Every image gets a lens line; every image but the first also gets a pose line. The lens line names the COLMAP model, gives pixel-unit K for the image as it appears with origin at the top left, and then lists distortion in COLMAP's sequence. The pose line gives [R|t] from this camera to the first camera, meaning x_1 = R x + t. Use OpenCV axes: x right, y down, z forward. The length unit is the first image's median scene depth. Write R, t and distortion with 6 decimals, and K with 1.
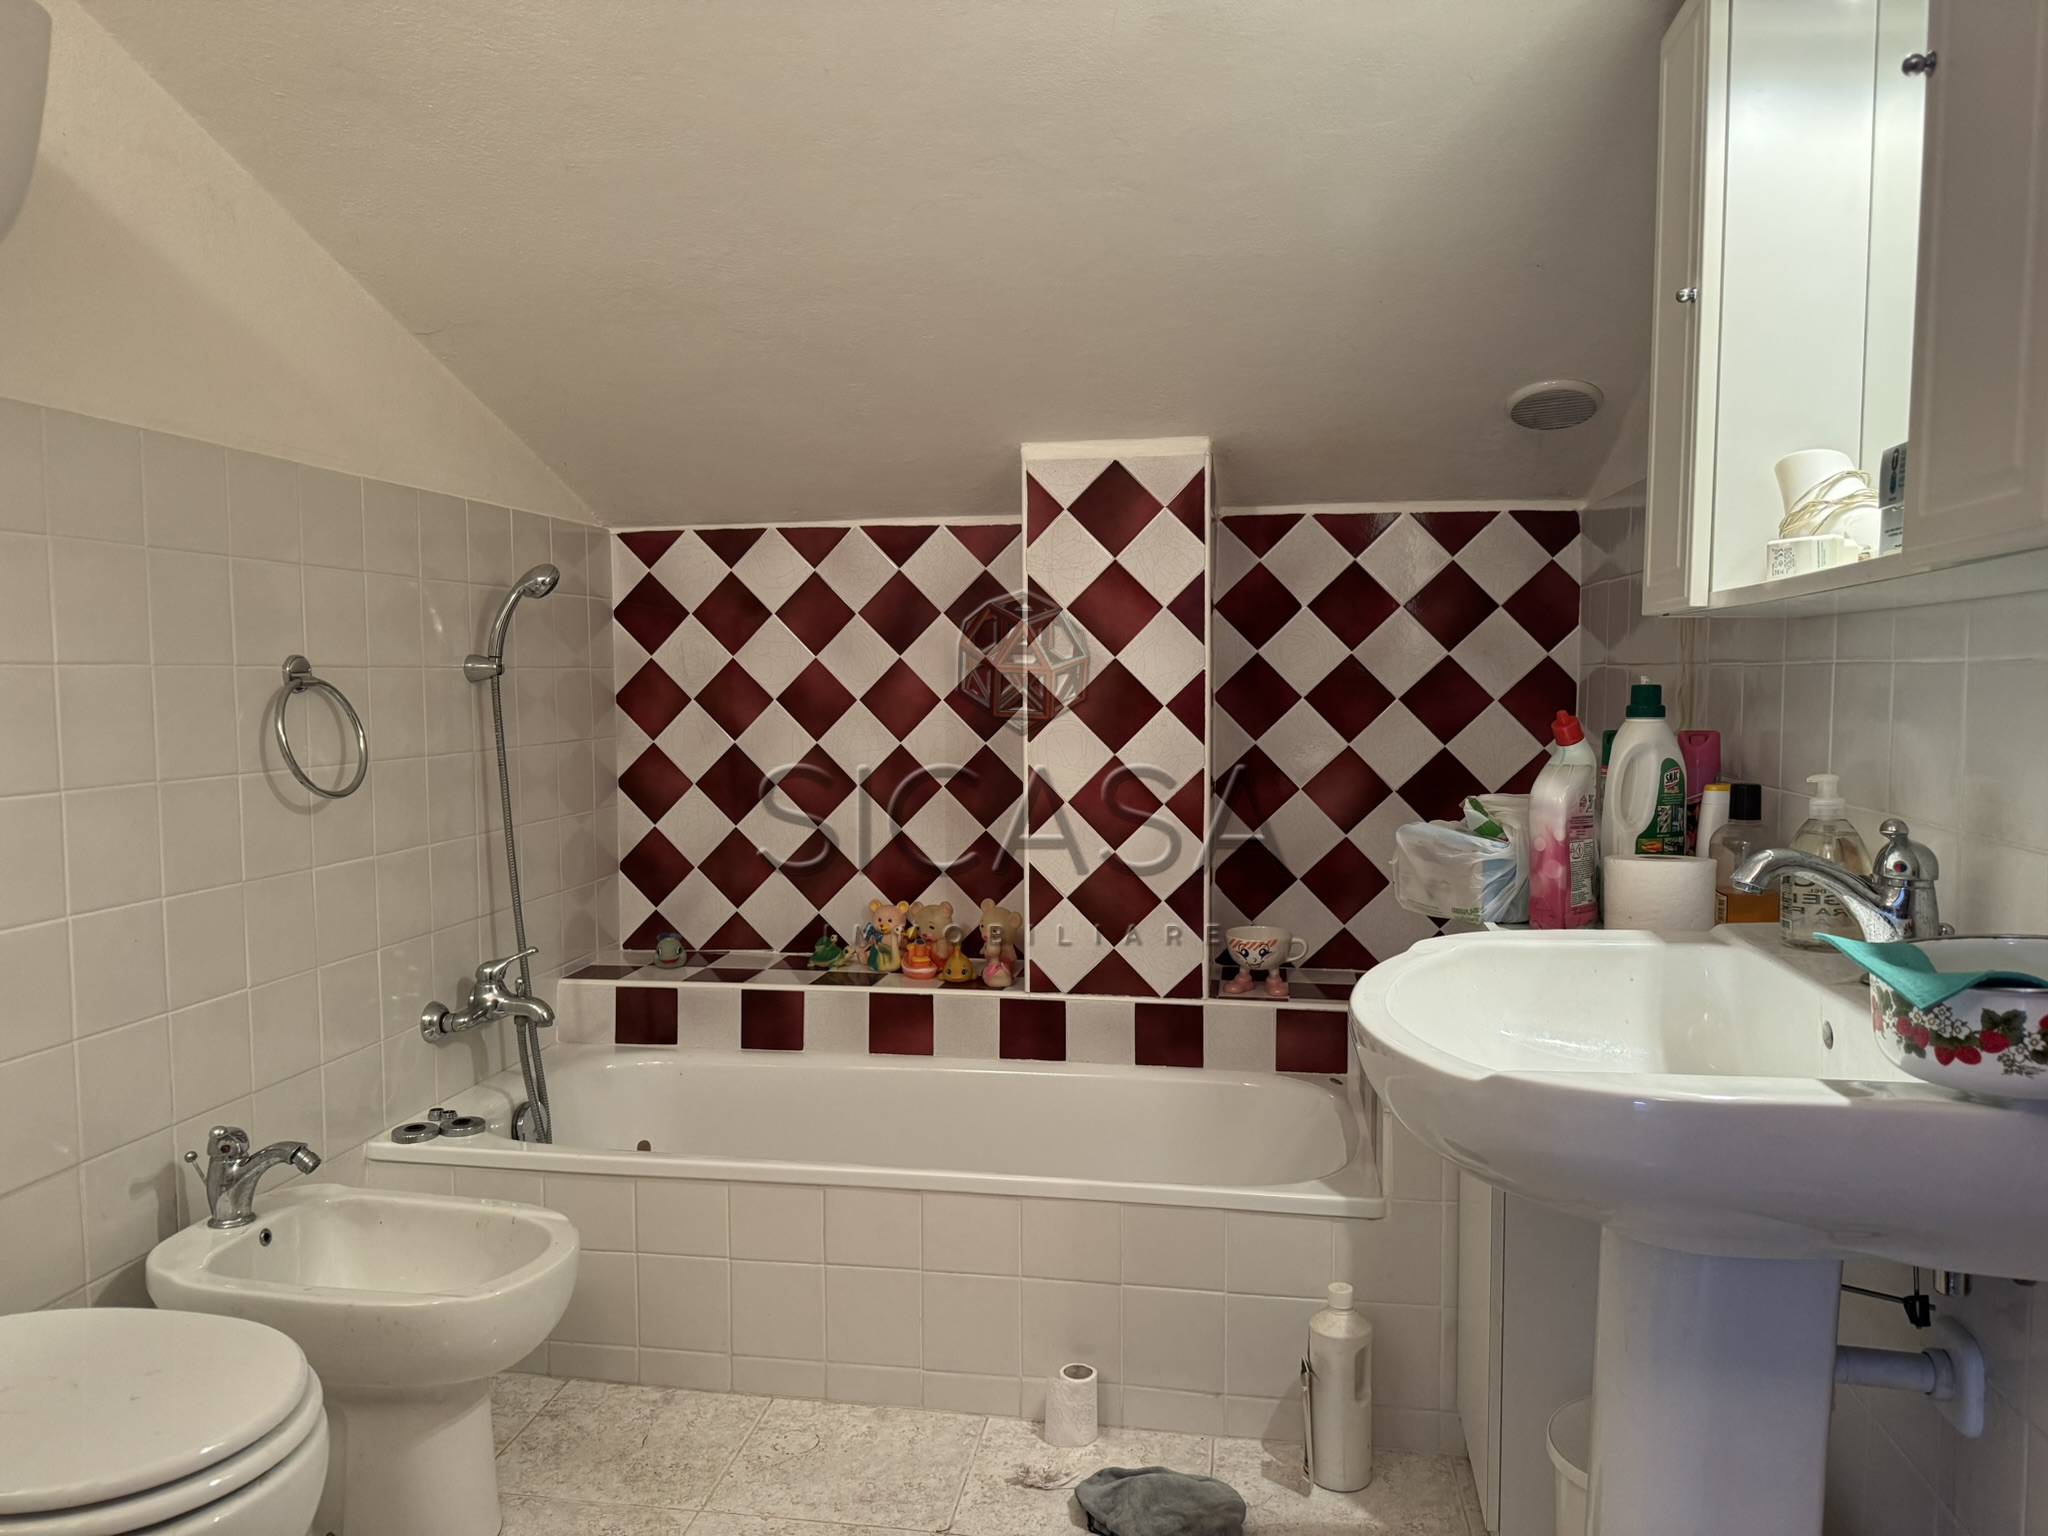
lens RADIAL K [[1430.3, 0, 1016.7], [0, 1430.3, 775.9], [0, 0, 1]] dist [0.169817, -0.346595]
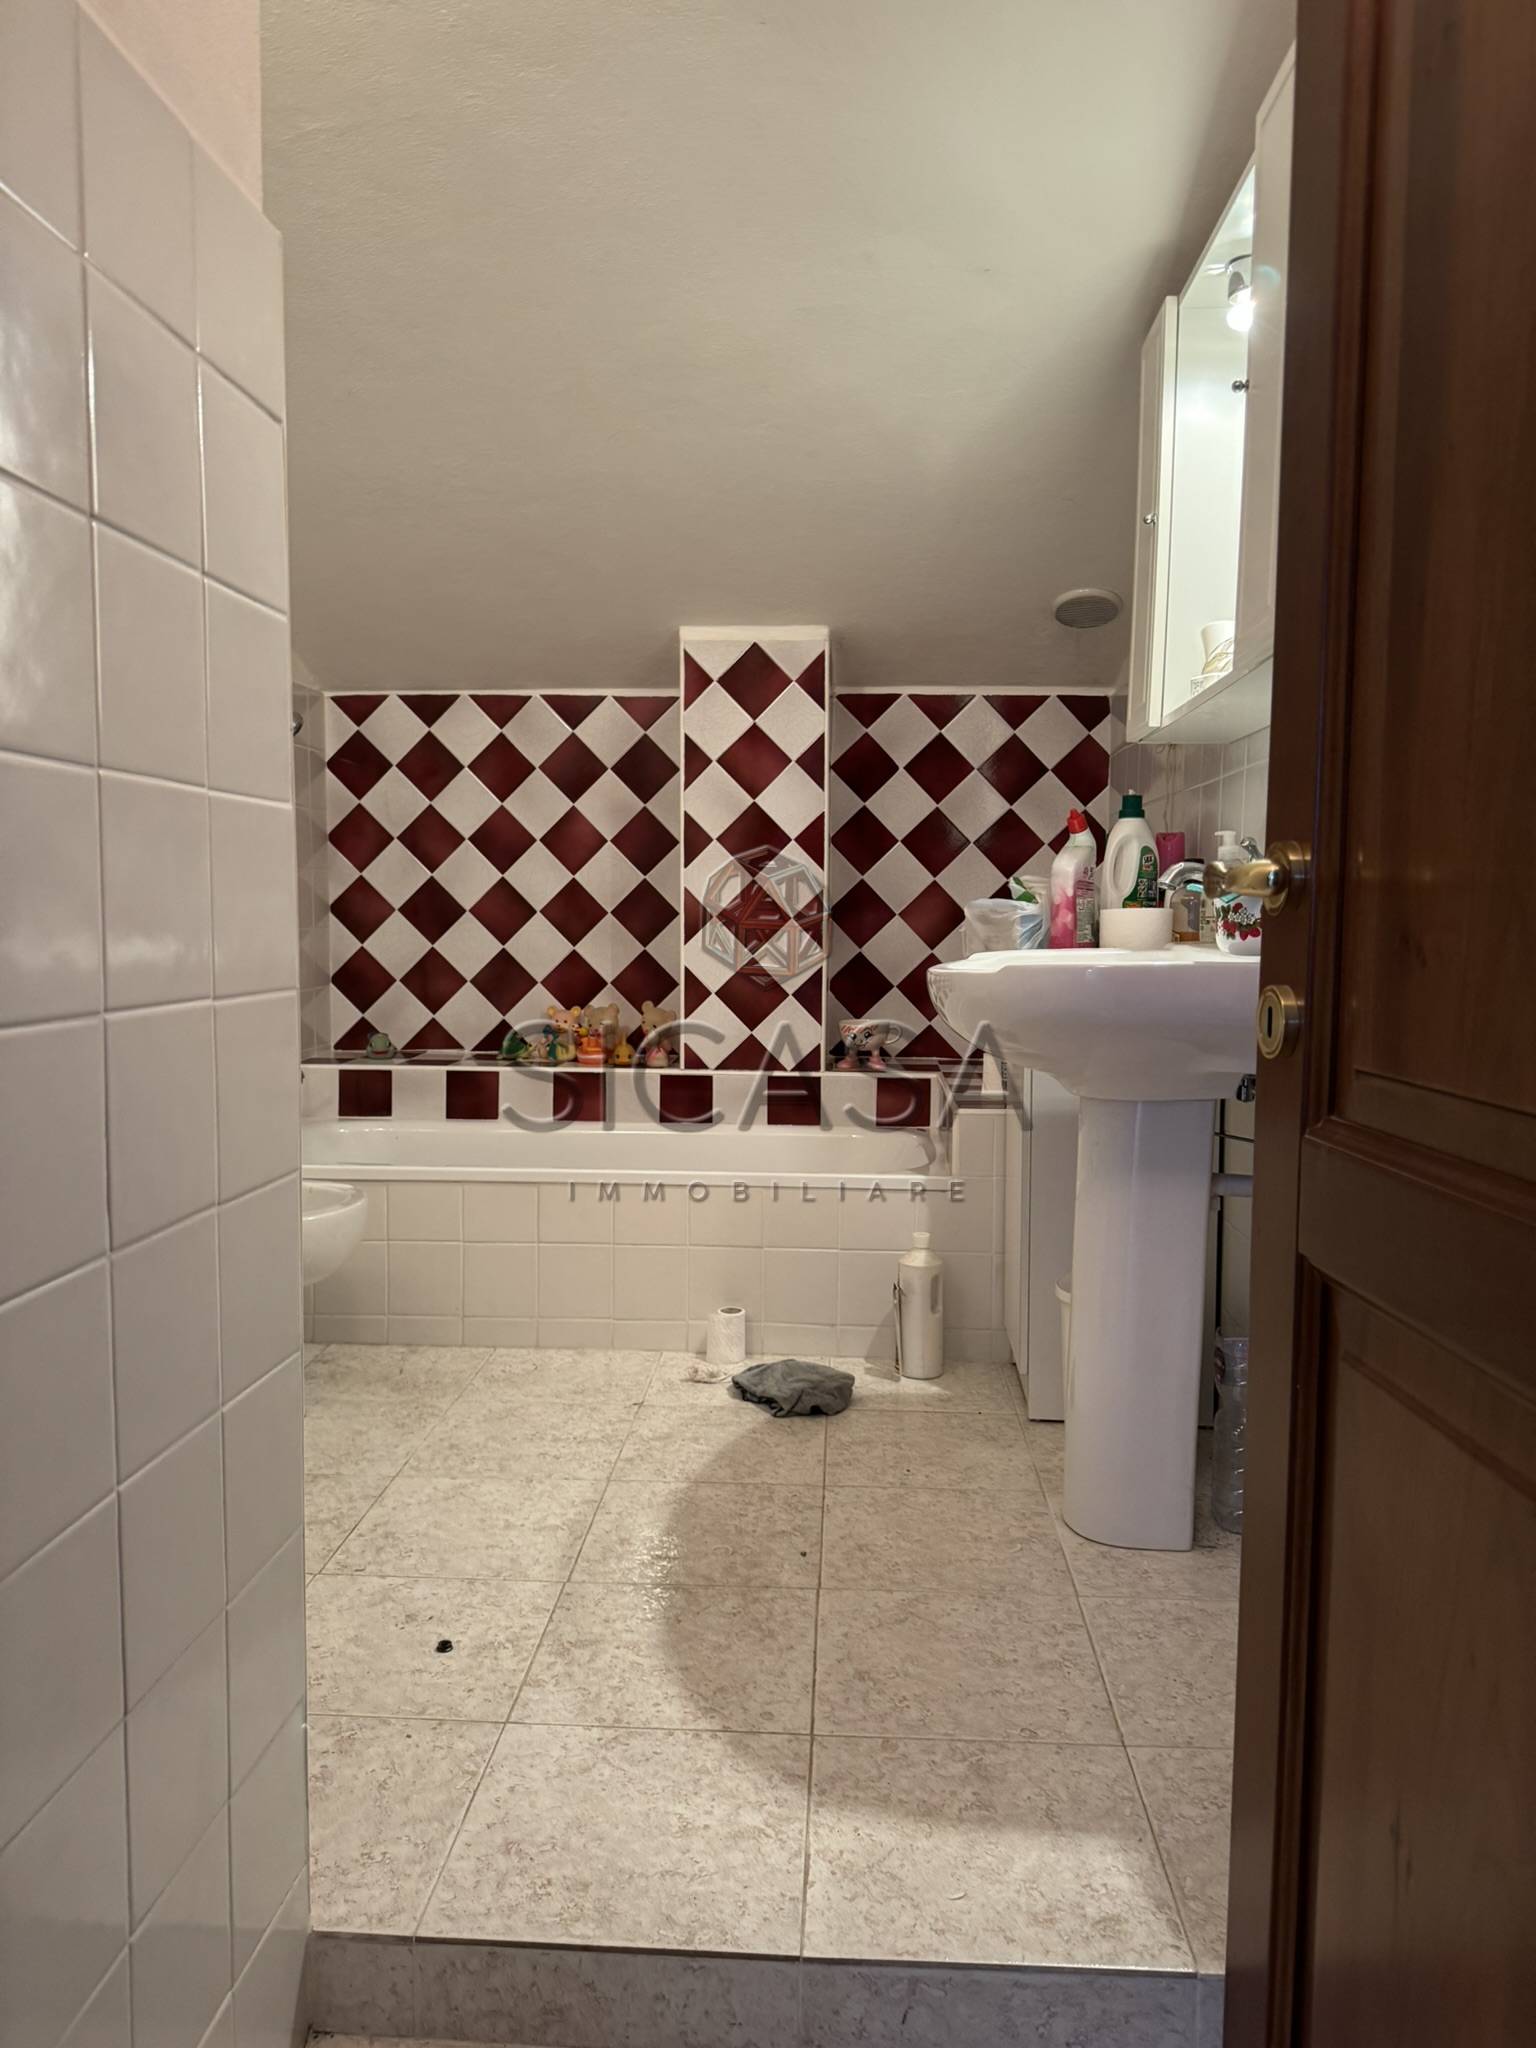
lens RADIAL K [[1430.3, 0, 768.0], [0, 1430.3, 1024.0], [0, 0, 1]] dist [0.169817, -0.346595]
pose [[0.994403, 0.003941, 0.105576, -0.049756], [-0.005207, 0.999918, 0.011716, 0.095015], [-0.105521, -0.012200, 0.994342, -0.250107]]
